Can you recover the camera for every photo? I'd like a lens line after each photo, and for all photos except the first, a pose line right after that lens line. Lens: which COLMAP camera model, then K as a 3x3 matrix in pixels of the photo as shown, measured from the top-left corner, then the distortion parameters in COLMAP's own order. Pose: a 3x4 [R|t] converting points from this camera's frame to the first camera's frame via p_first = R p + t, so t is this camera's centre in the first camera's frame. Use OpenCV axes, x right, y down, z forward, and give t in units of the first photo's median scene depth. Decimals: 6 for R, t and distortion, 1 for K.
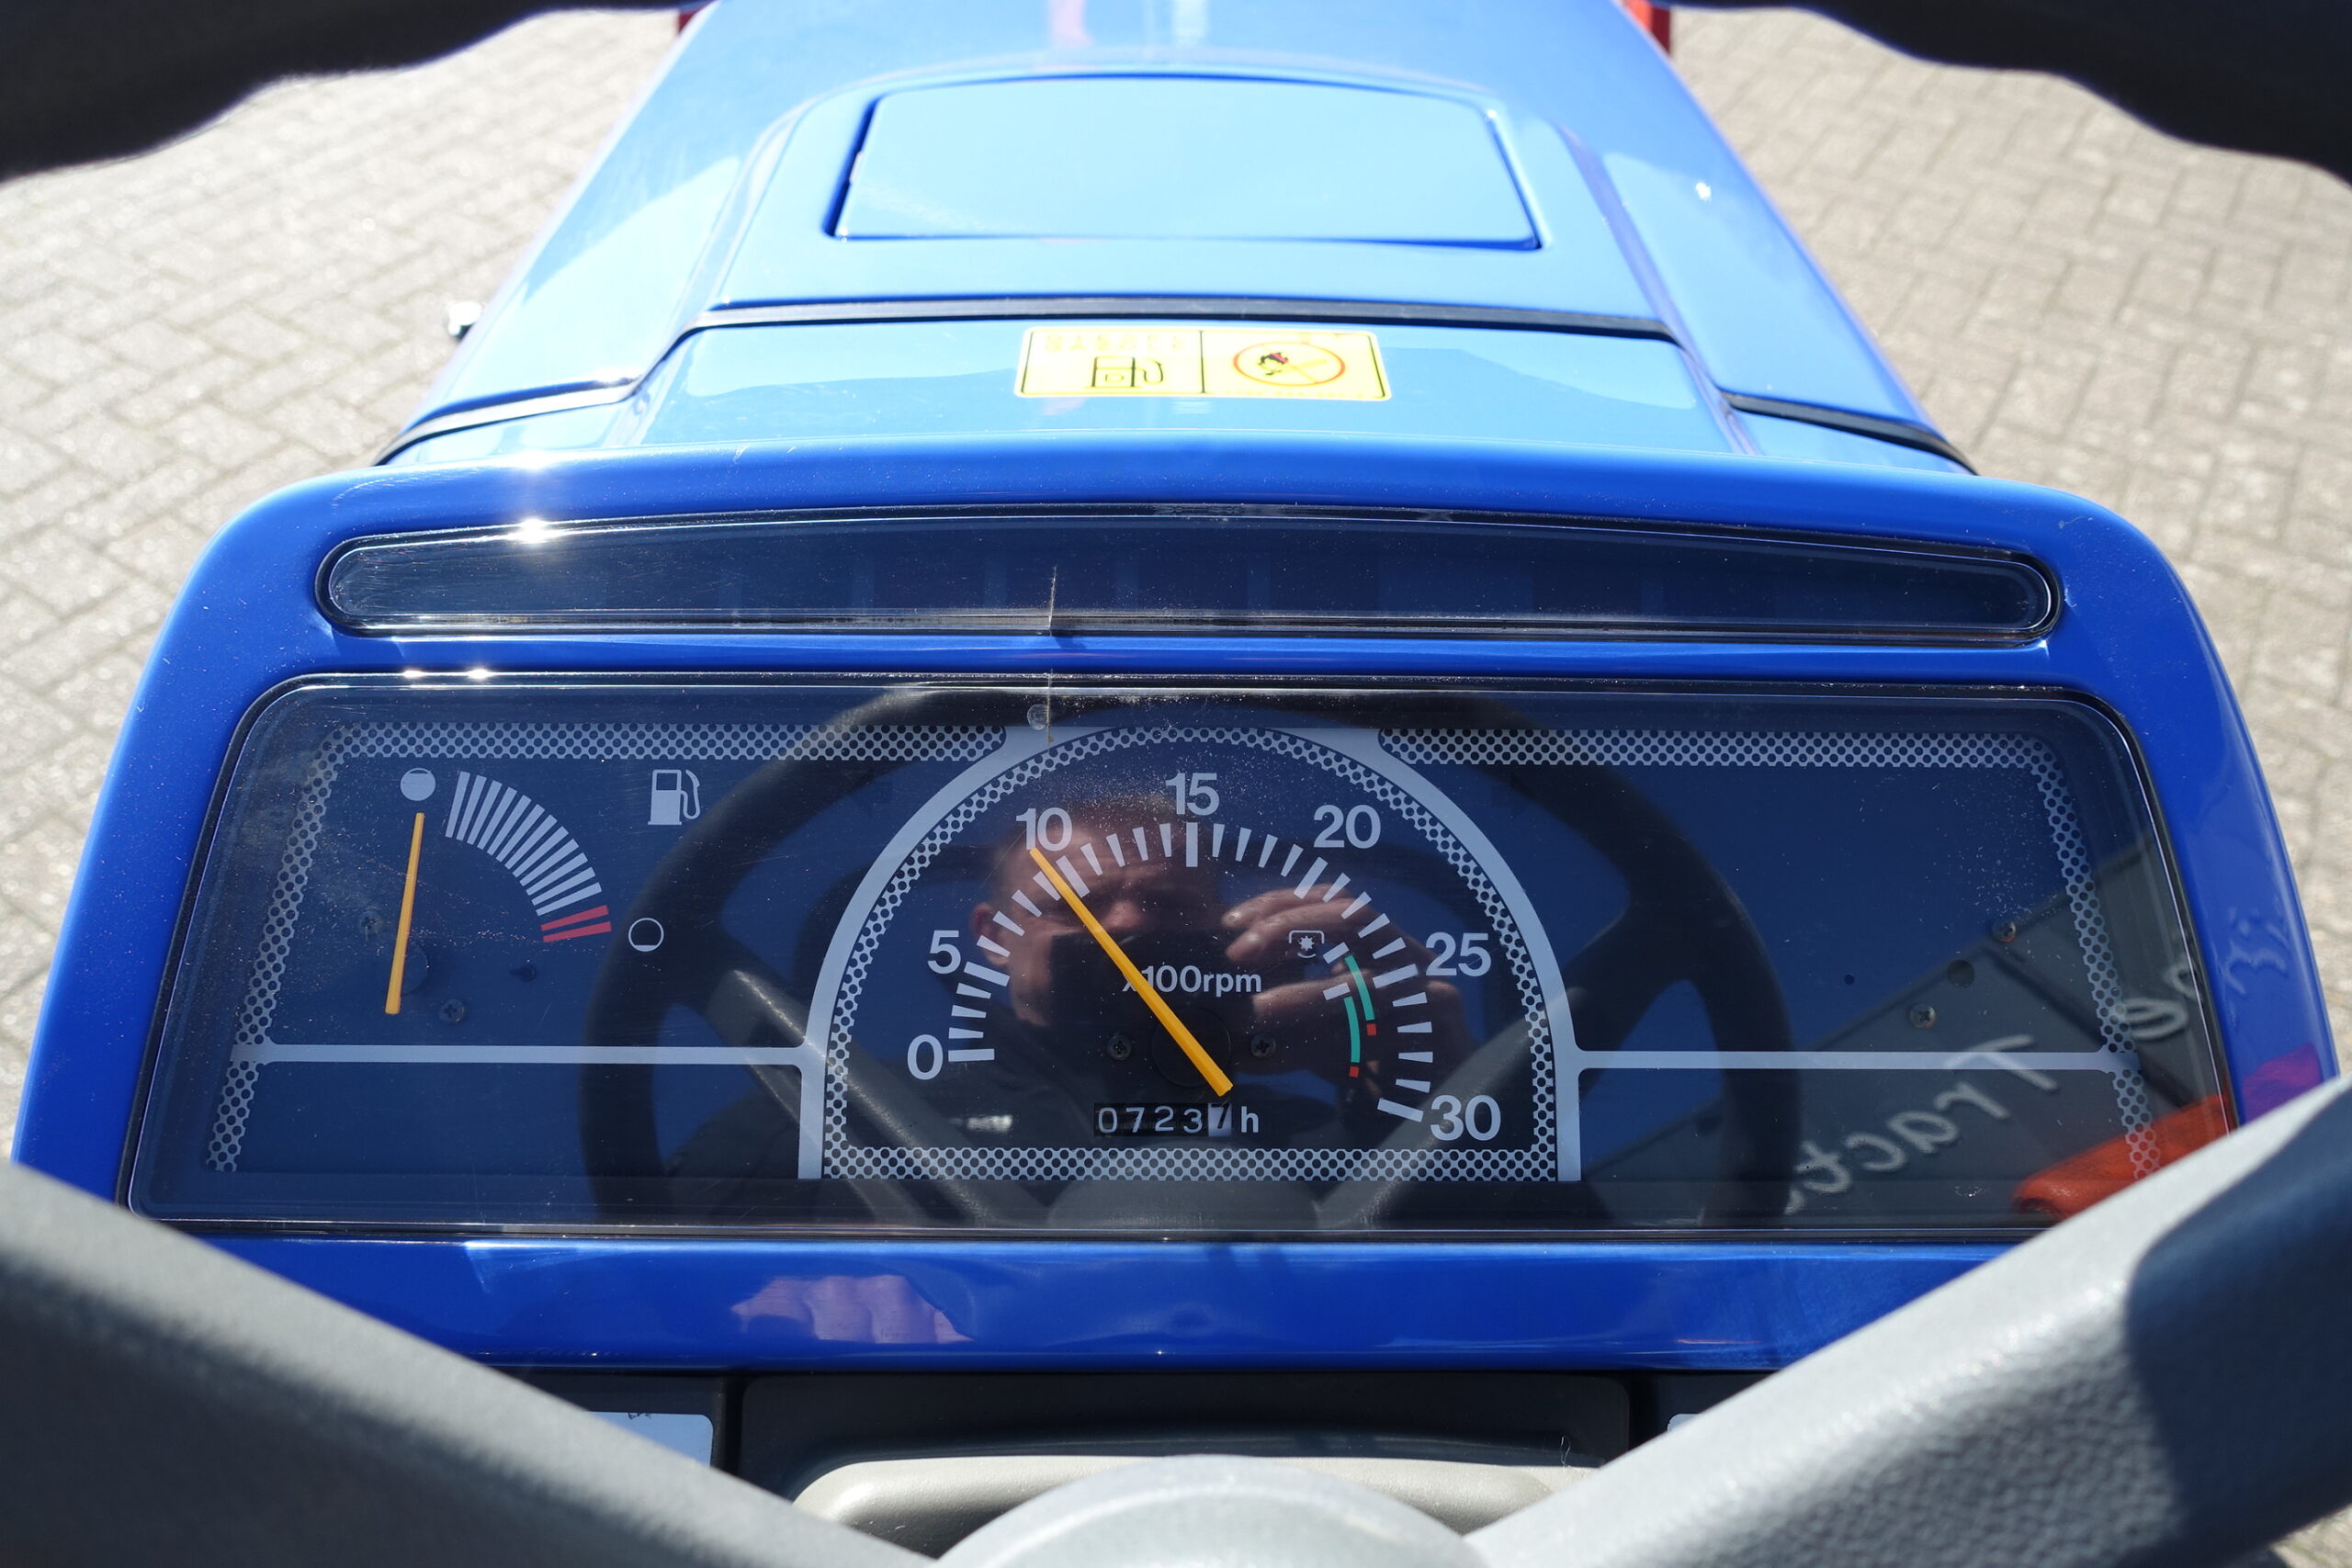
lens RADIAL K [[1624.2, 0, 1173.8], [0, 1624.2, 786.4], [0, 0, 1]] dist [0.000276, -0.000052]
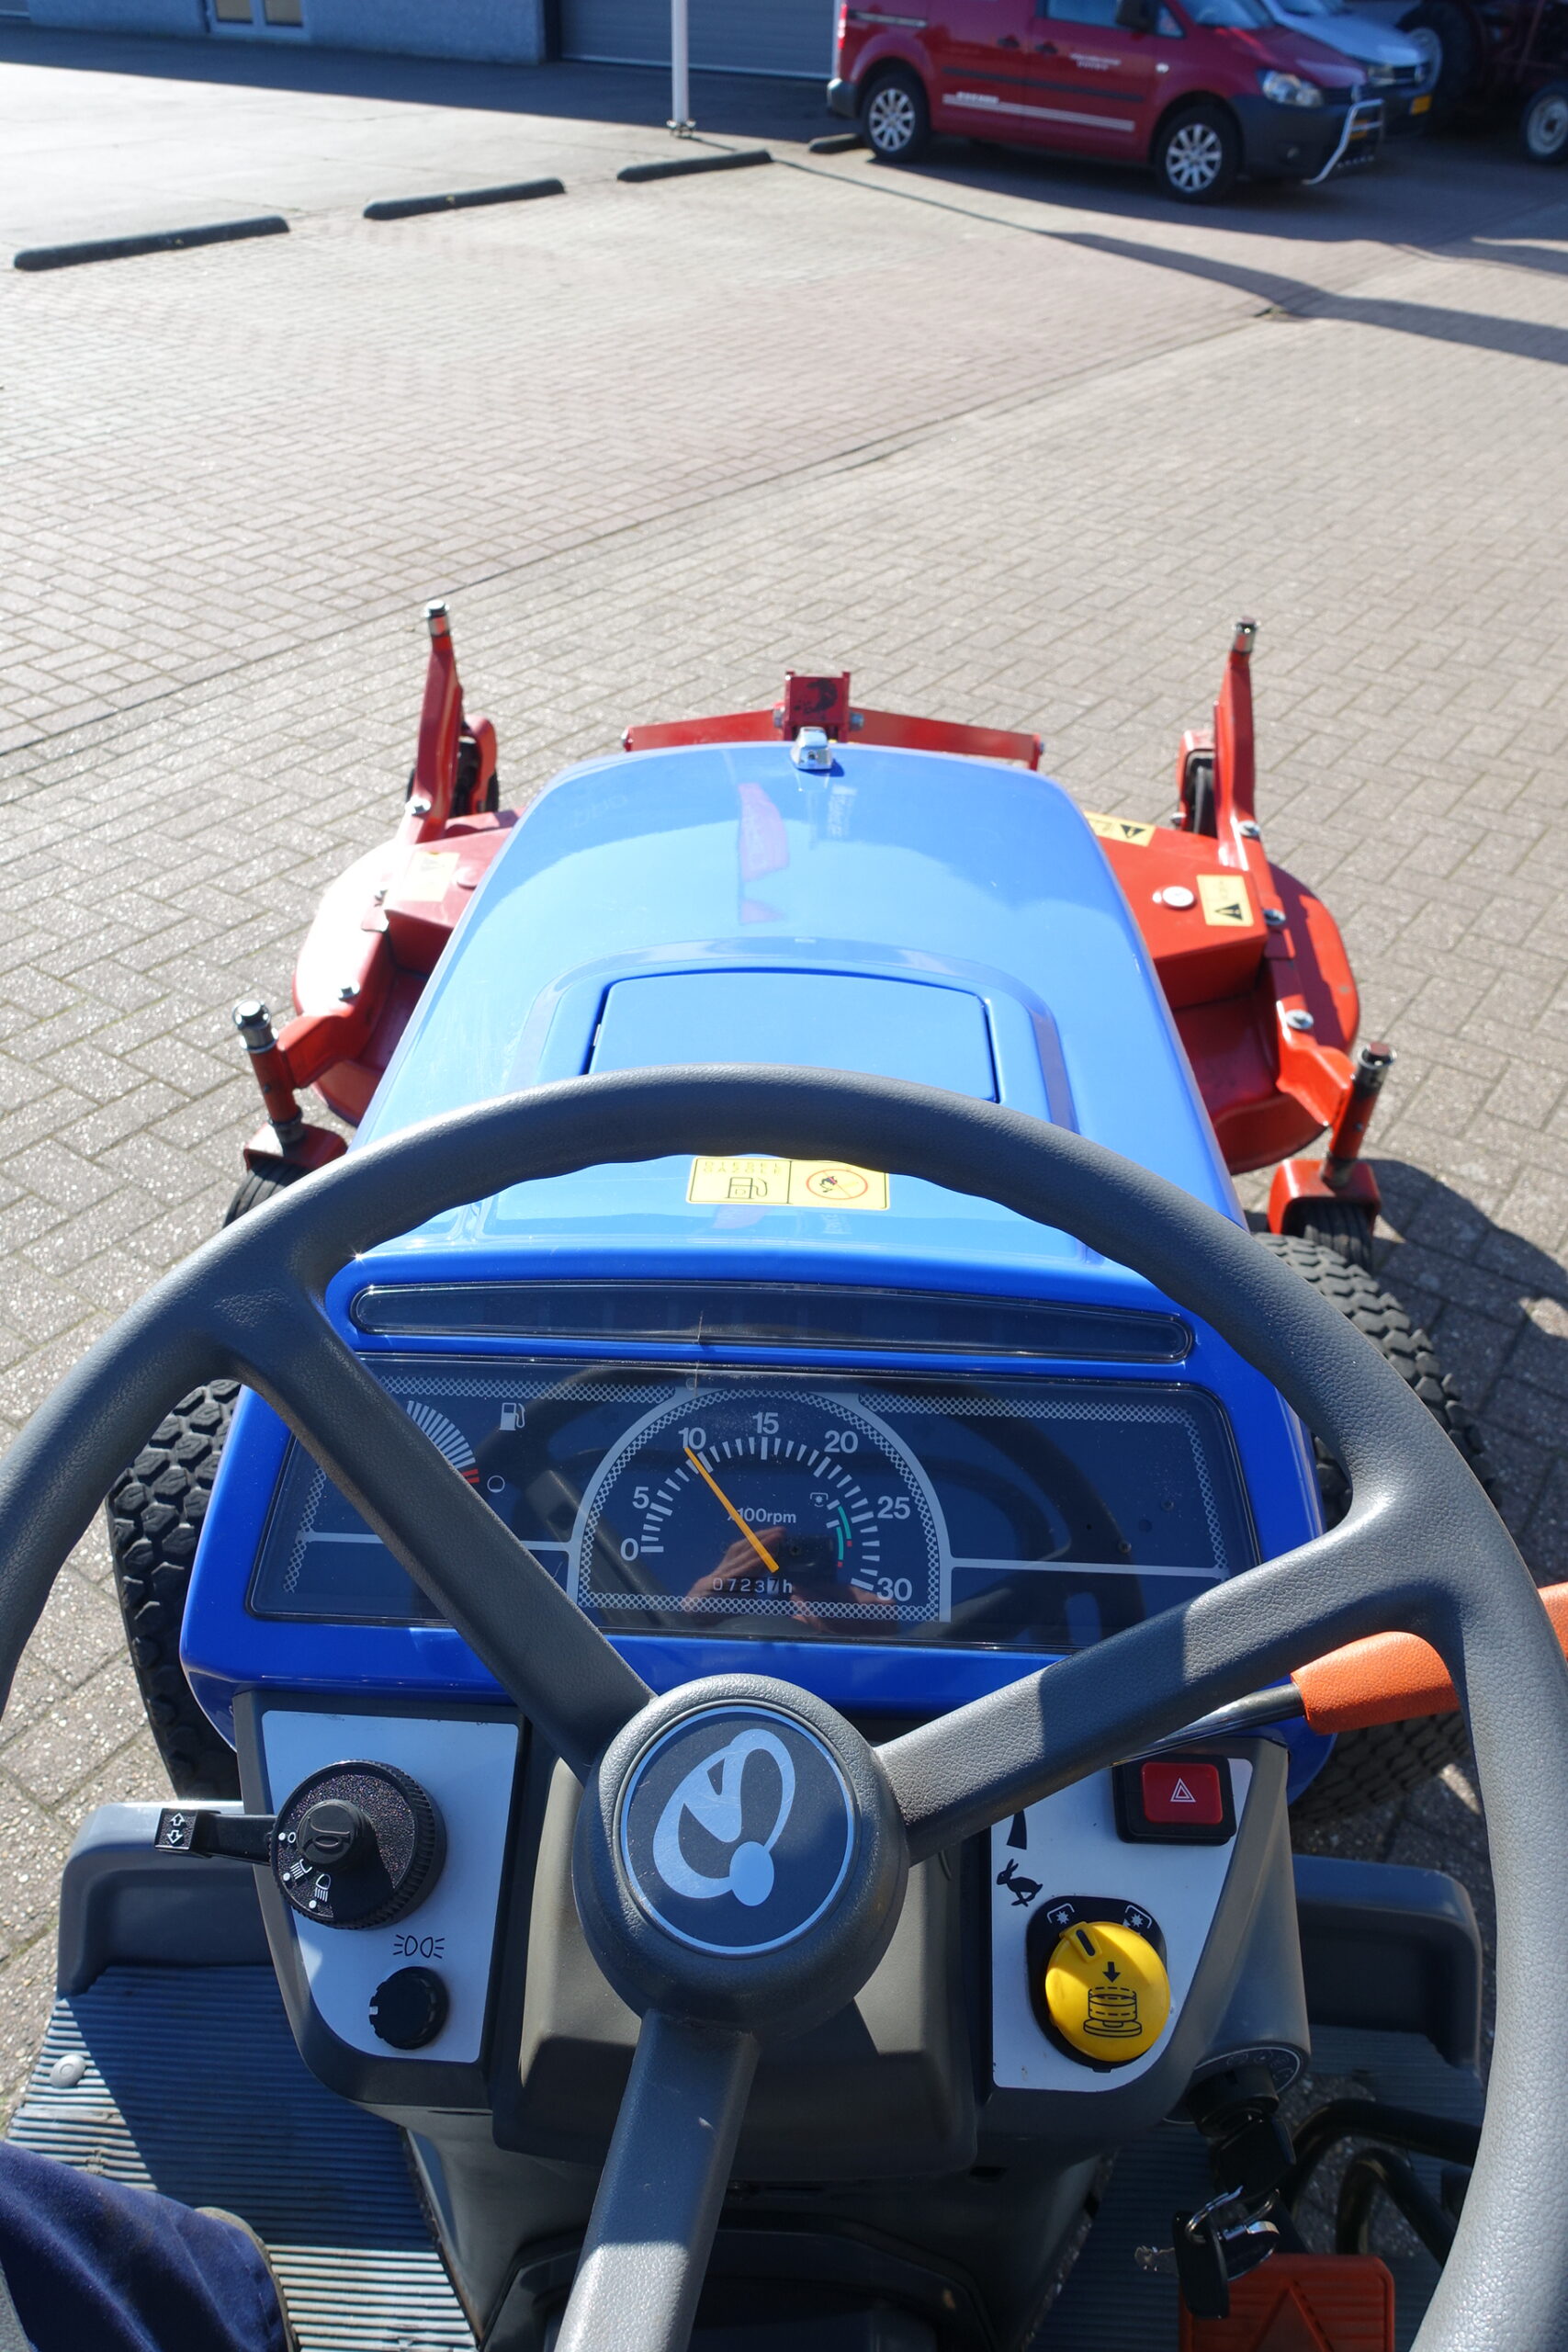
lens RADIAL K [[1609.9, 0, 774.0], [0, 1609.9, 1173.3], [0, 0, 1]] dist [-0.001273, -0.006473]
pose [[0.998857, 0.025502, -0.040418, 0.096486], [-0.031085, 0.989070, -0.144134, -0.014546], [0.036301, 0.145226, 0.988732, -1.044641]]
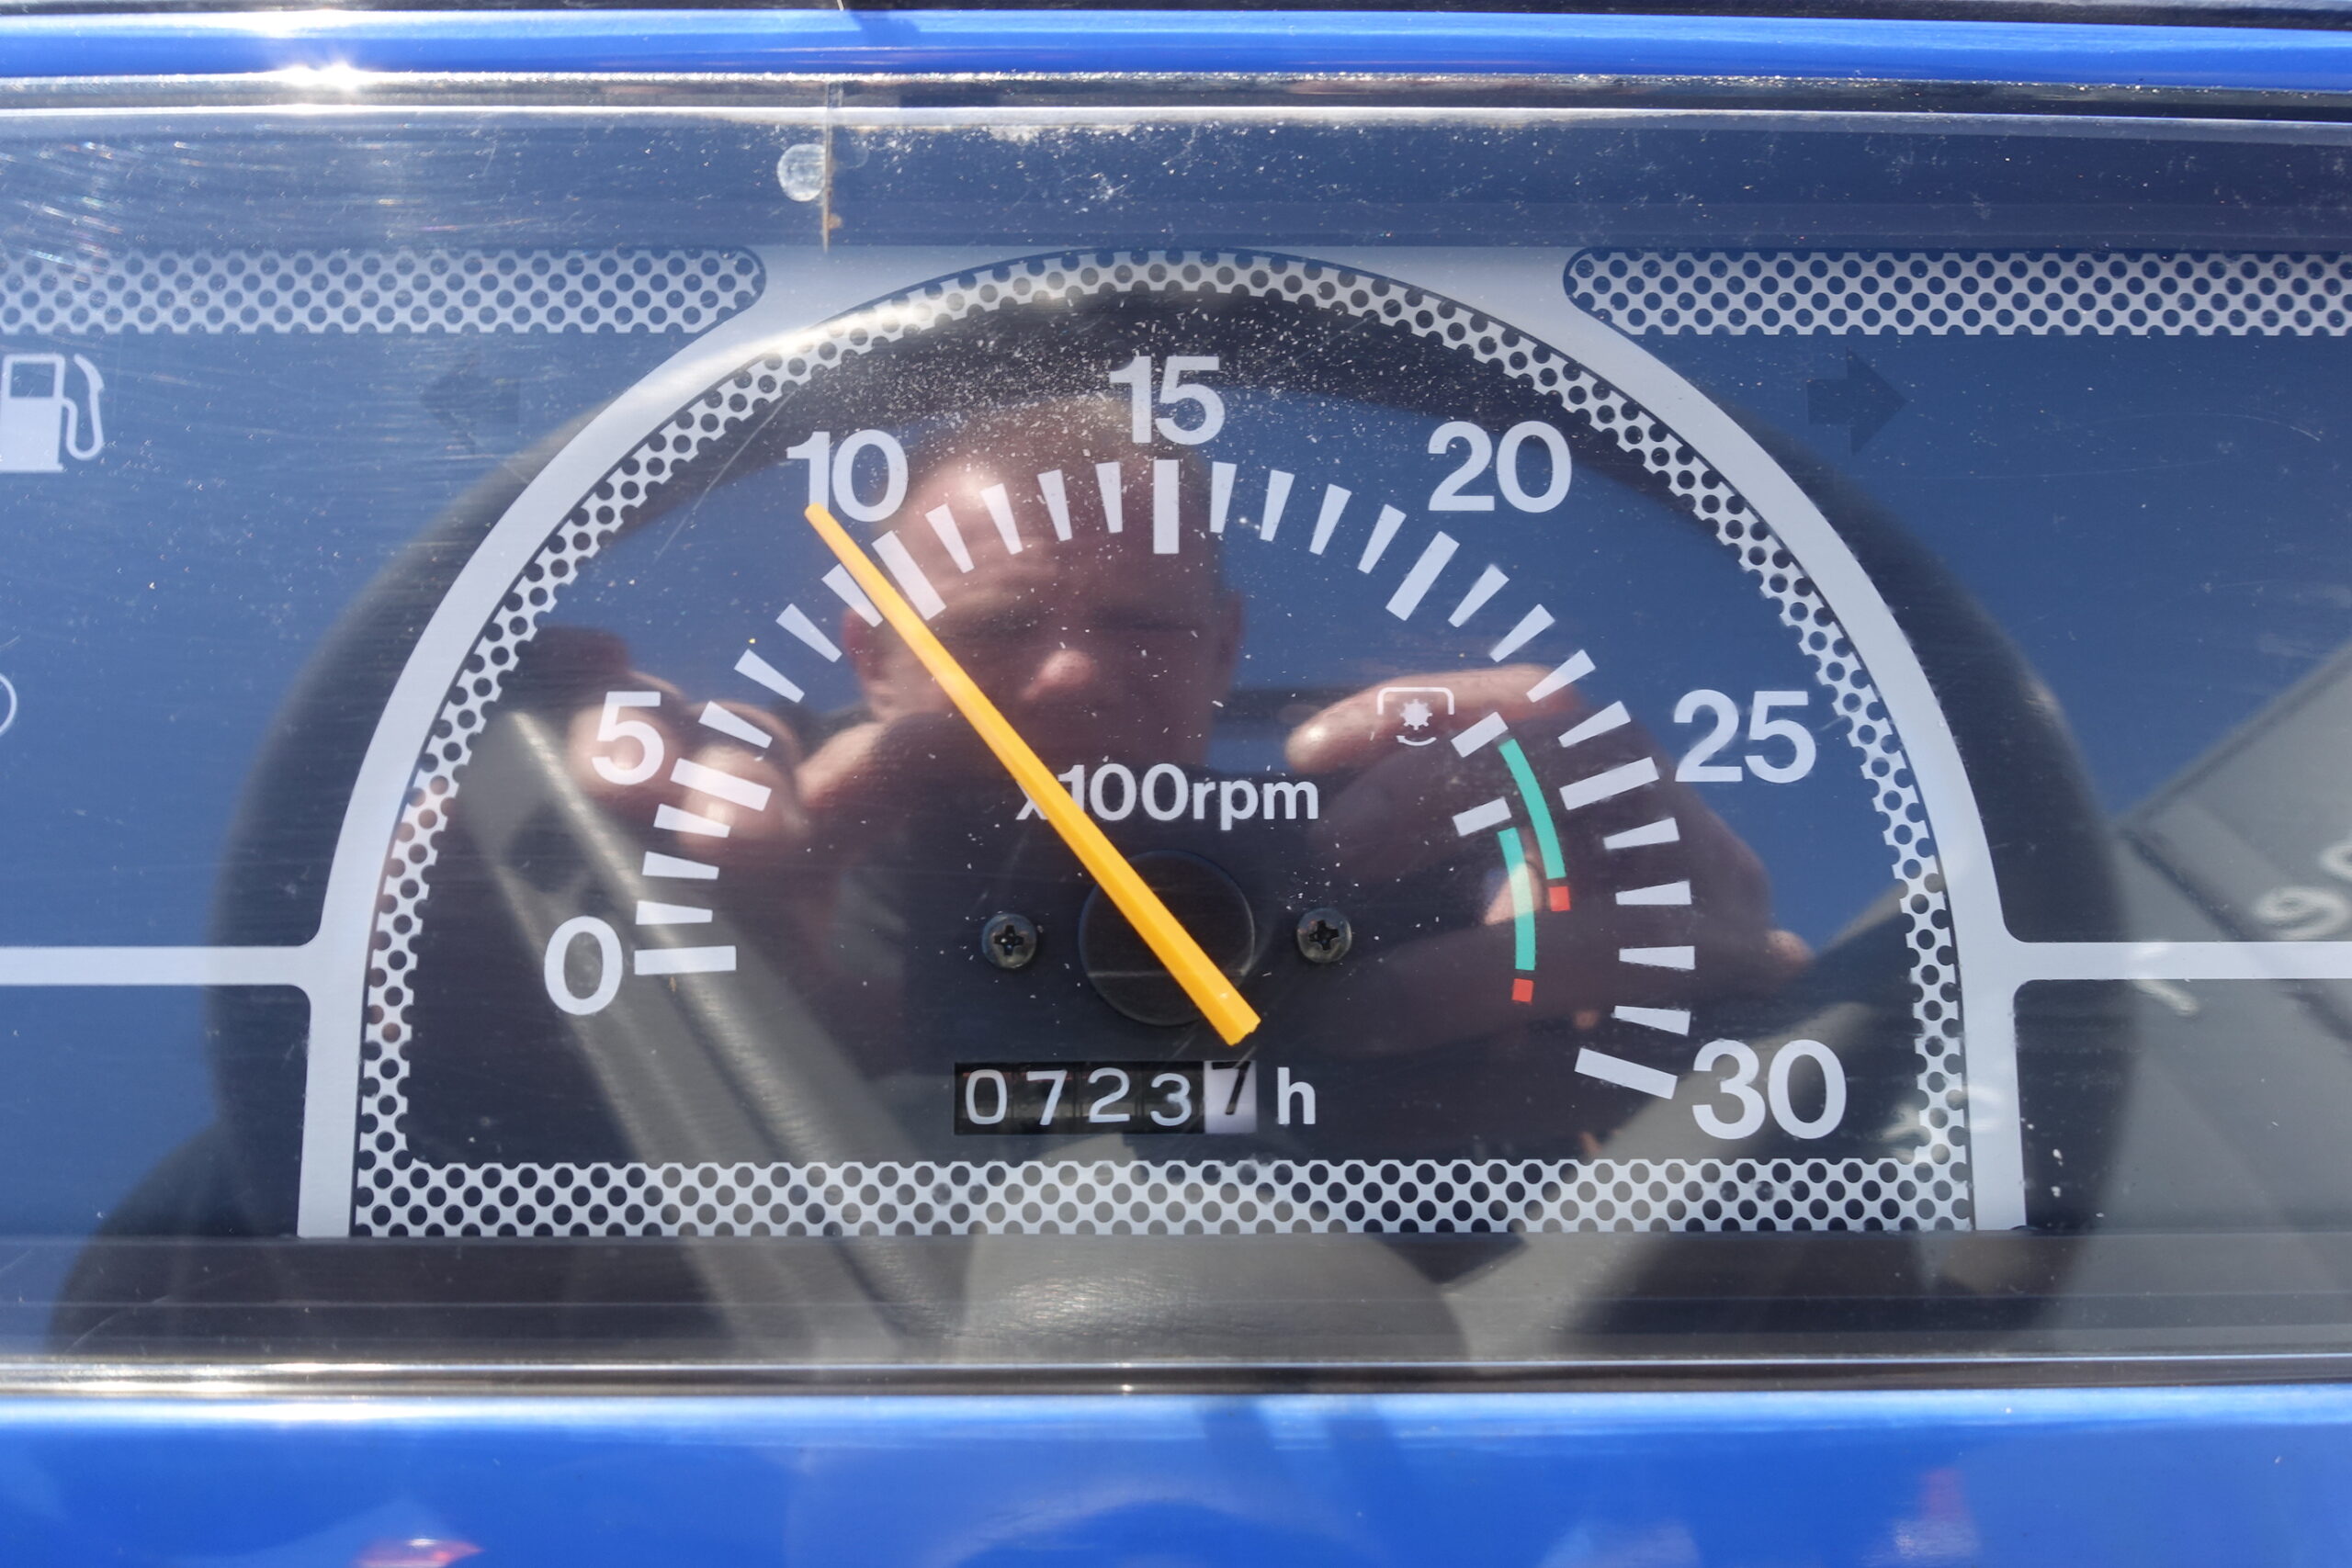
lens RADIAL K [[1624.2, 0, 1173.8], [0, 1624.2, 786.4], [0, 0, 1]] dist [0.000276, -0.000052]
pose [[0.999973, -0.007352, -0.000818, 0.013272], [0.007381, 0.999000, 0.044091, 0.095999], [0.000493, -0.044096, 0.999027, 0.537646]]
